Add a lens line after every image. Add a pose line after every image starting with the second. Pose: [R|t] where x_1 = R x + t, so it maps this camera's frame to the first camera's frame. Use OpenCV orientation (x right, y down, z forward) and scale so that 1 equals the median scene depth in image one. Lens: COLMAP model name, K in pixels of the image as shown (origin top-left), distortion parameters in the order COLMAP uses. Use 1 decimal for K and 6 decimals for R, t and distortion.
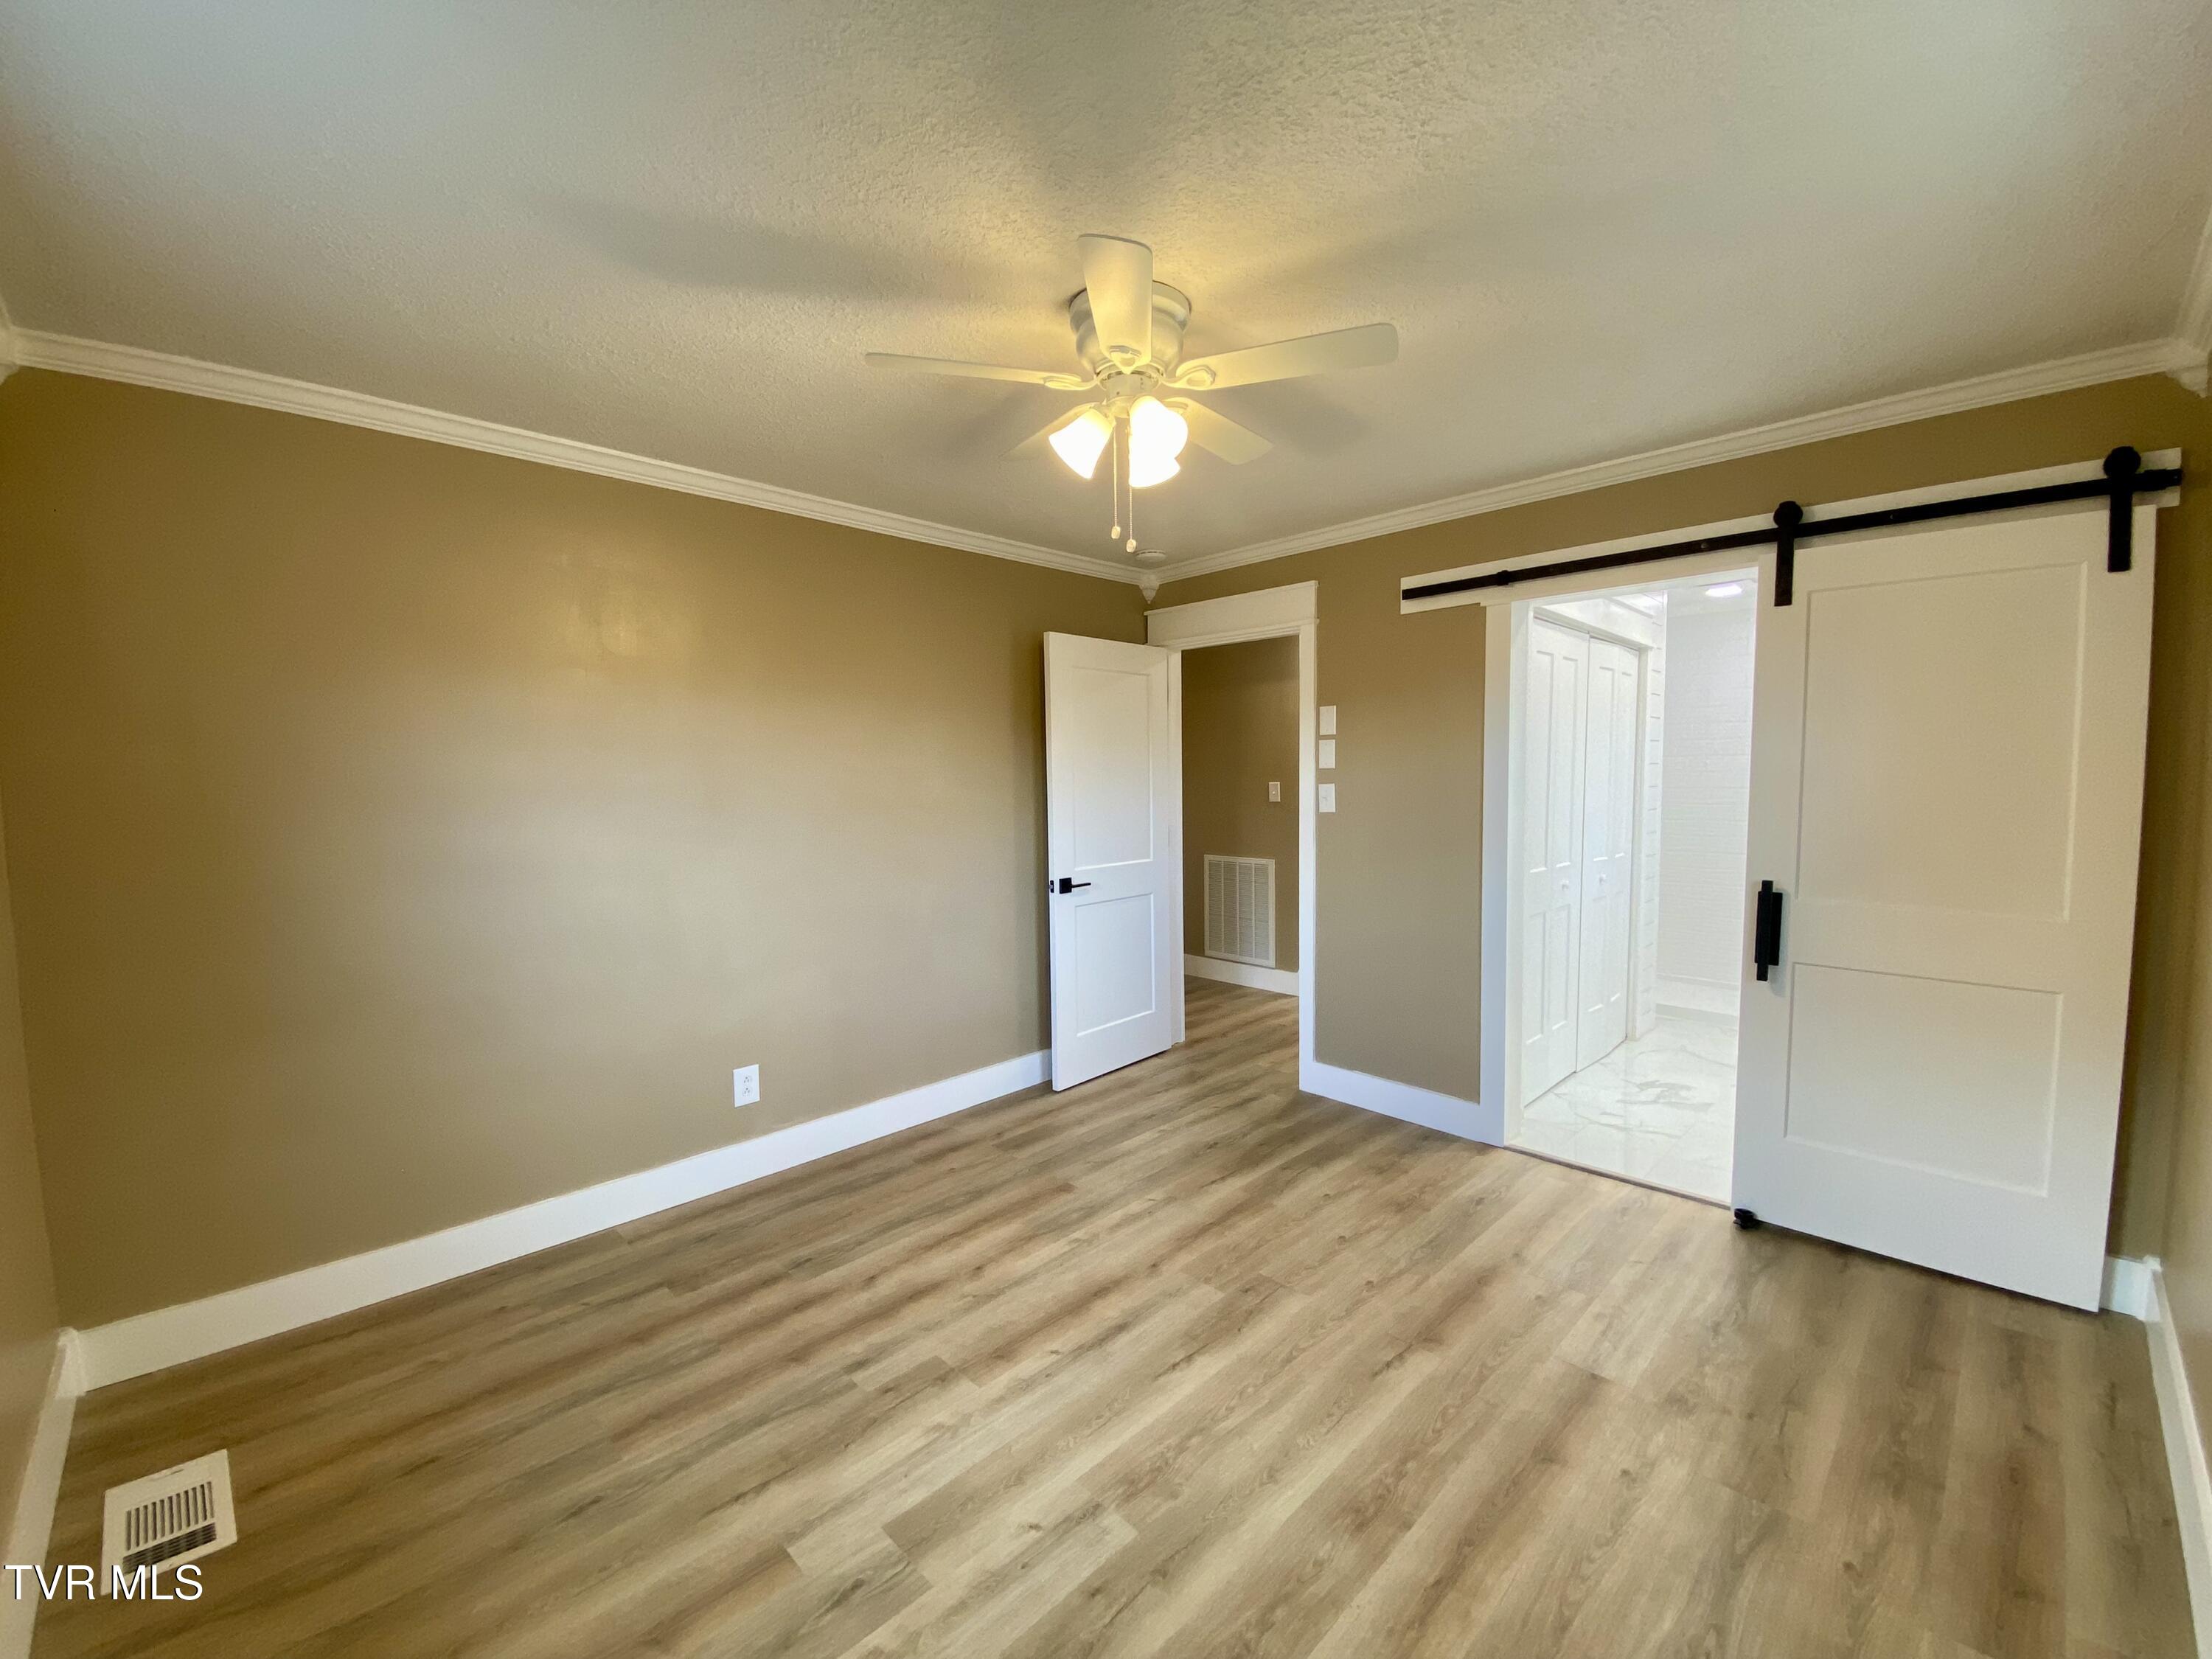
lens RADIAL K [[900.3, 0, 1106.0], [0, 900.3, 829.5], [0, 0, 1]] dist [0.034813, -0.025716]
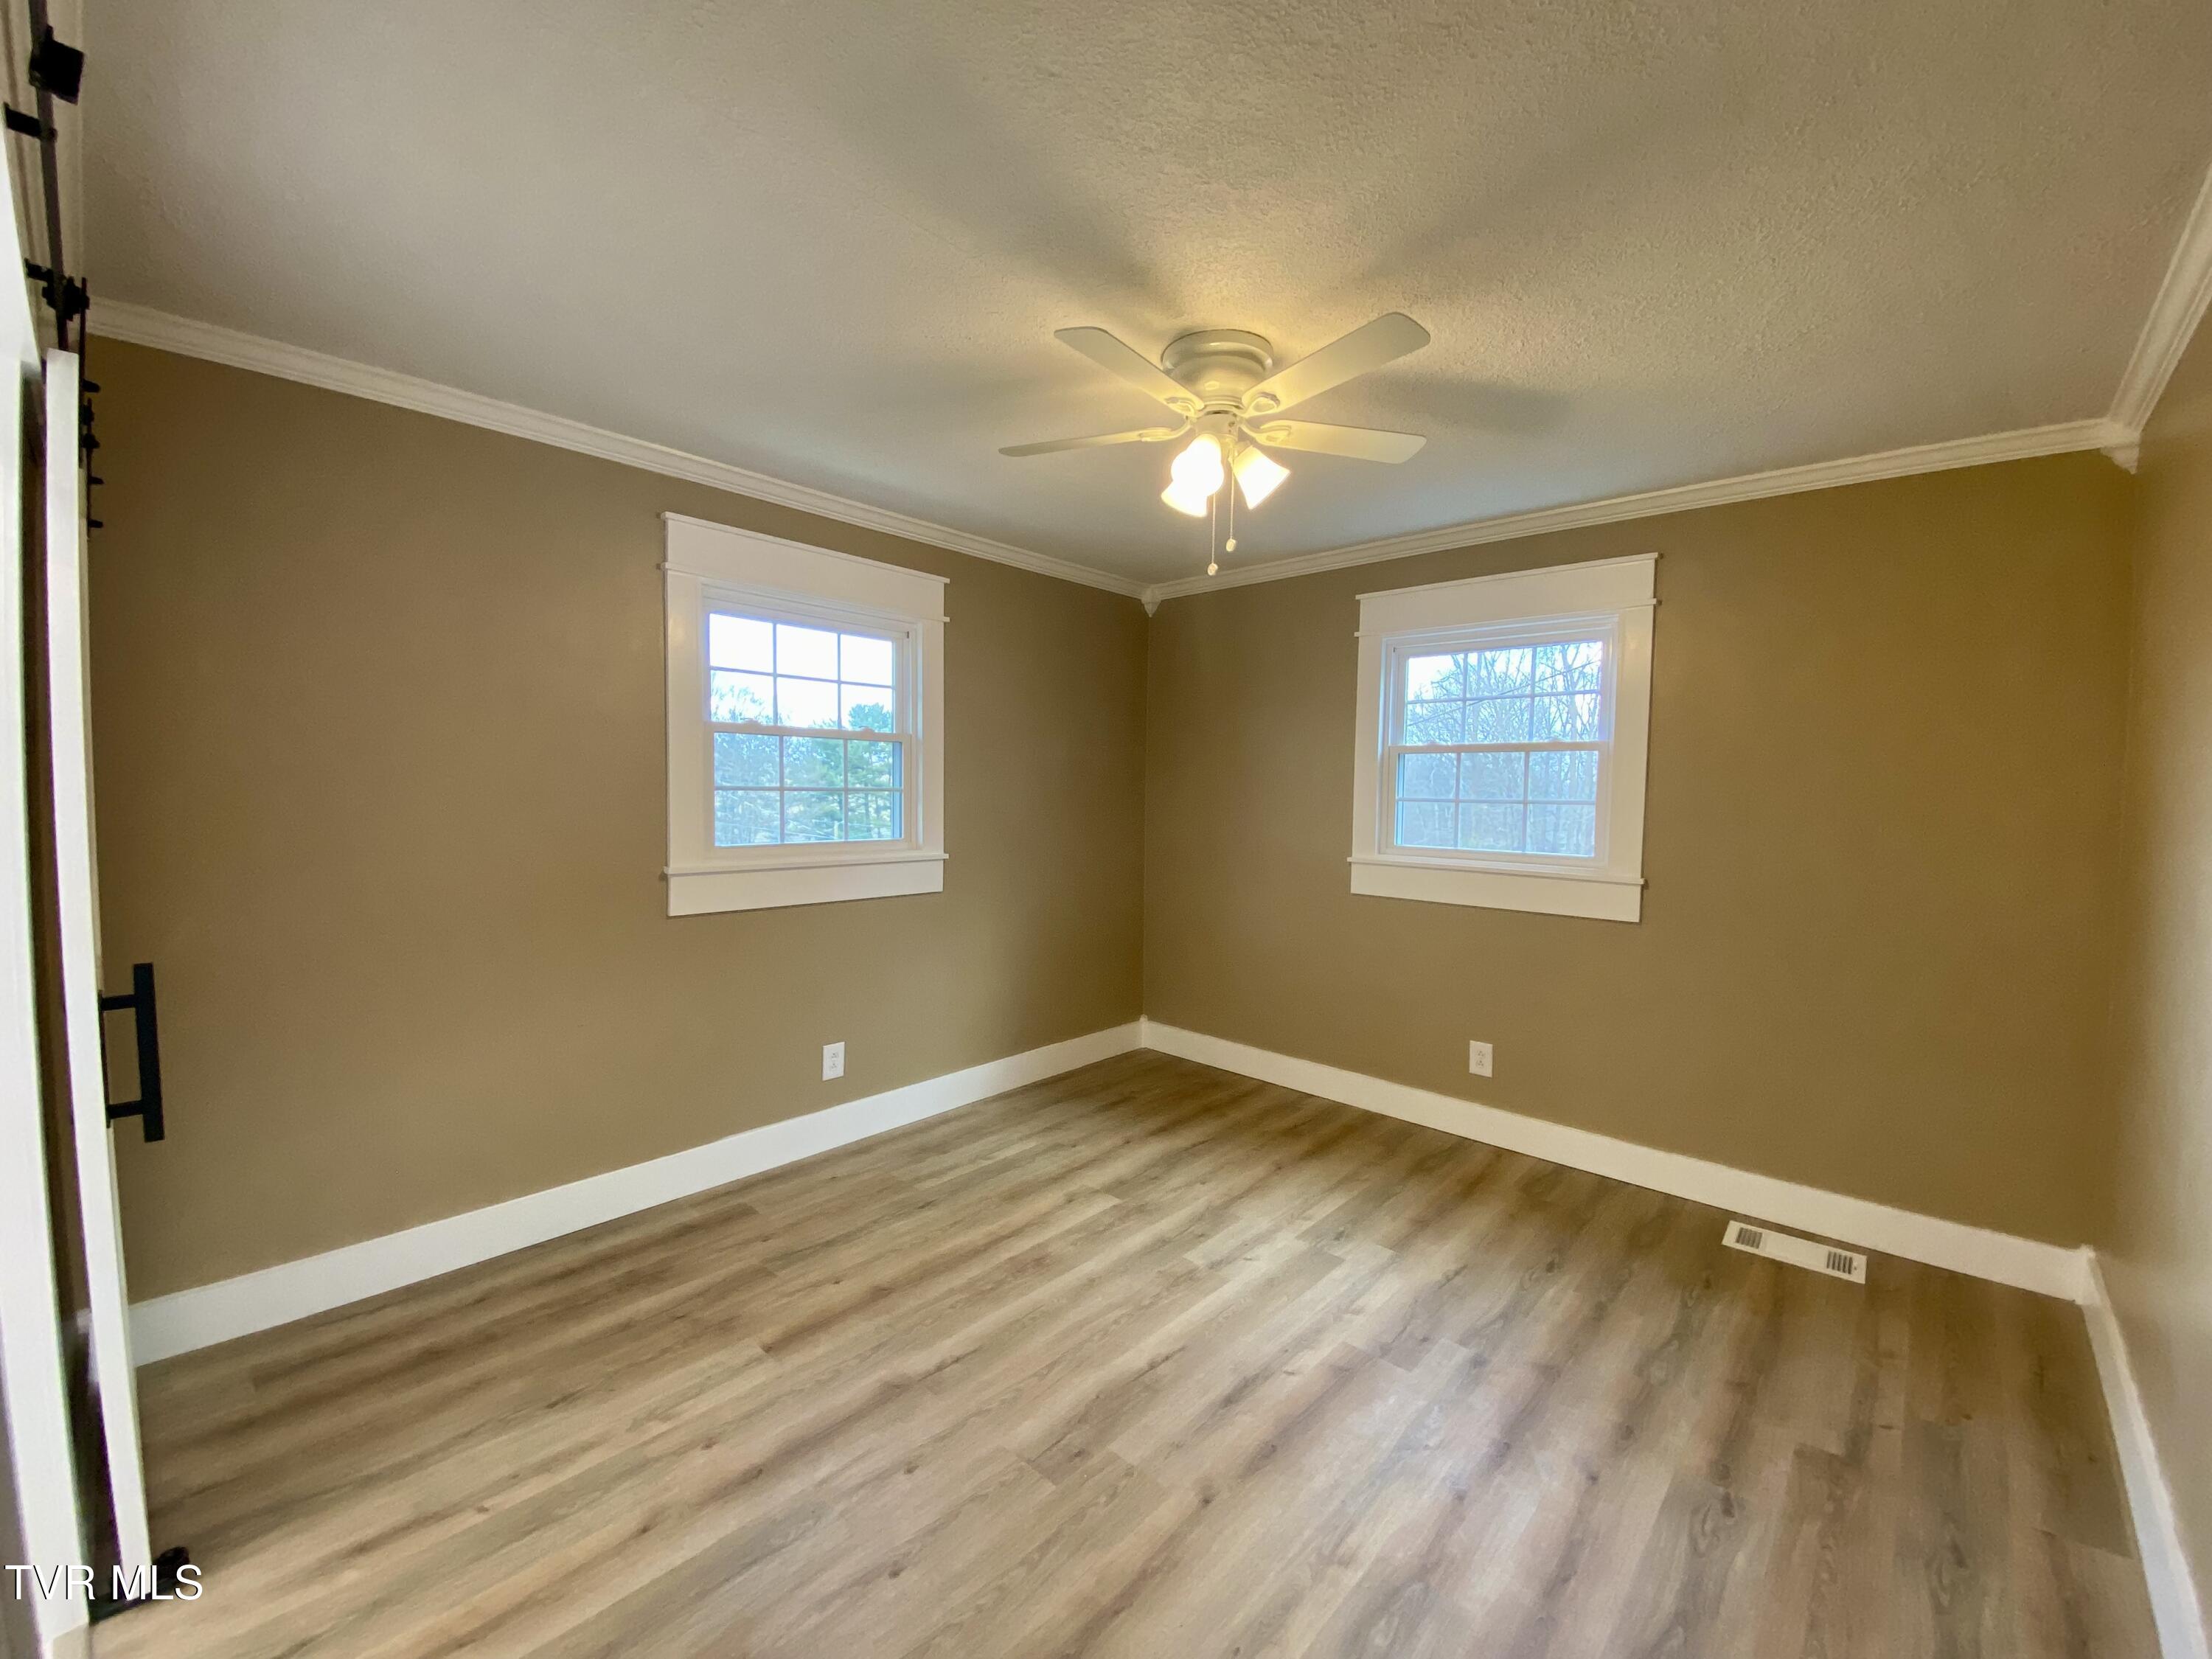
lens RADIAL K [[900.3, 0, 1106.0], [0, 900.3, 829.5], [0, 0, 1]] dist [0.034813, -0.025716]
pose [[-0.998540, 0.000101, -0.054020, 0.202600], [-0.006109, 0.993372, 0.114780, -0.118617], [0.053673, 0.114942, -0.991921, 1.976960]]
